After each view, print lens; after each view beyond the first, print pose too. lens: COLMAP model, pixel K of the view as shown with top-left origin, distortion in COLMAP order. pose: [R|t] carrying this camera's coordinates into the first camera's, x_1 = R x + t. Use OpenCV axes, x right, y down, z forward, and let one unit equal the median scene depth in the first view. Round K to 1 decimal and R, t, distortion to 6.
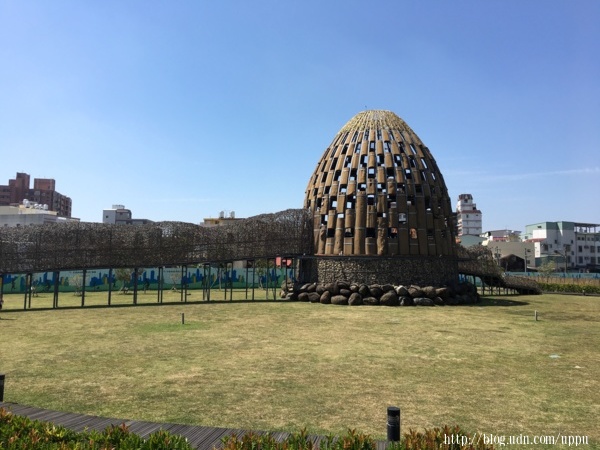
lens RADIAL K [[472.4, 0, 300.0], [0, 472.4, 225.0], [0, 0, 1]] dist [0.045713, -0.001142]
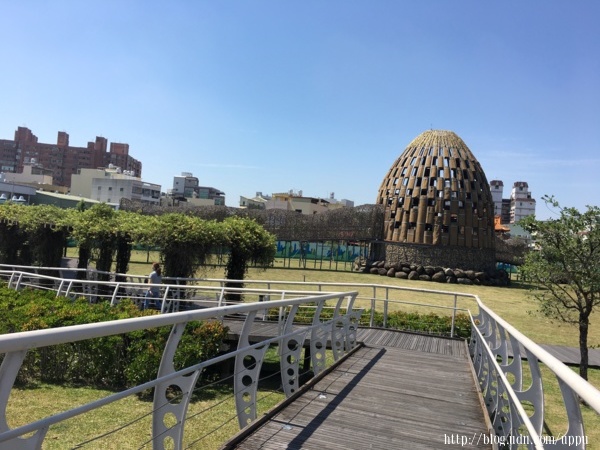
lens RADIAL K [[472.4, 0, 300.0], [0, 472.4, 225.0], [0, 0, 1]] dist [0.045713, -0.001142]
pose [[0.992863, 0.068060, -0.097933, -0.077924], [-0.061993, 0.996041, 0.063717, -0.051020], [0.101882, -0.057191, 0.993151, -0.354165]]
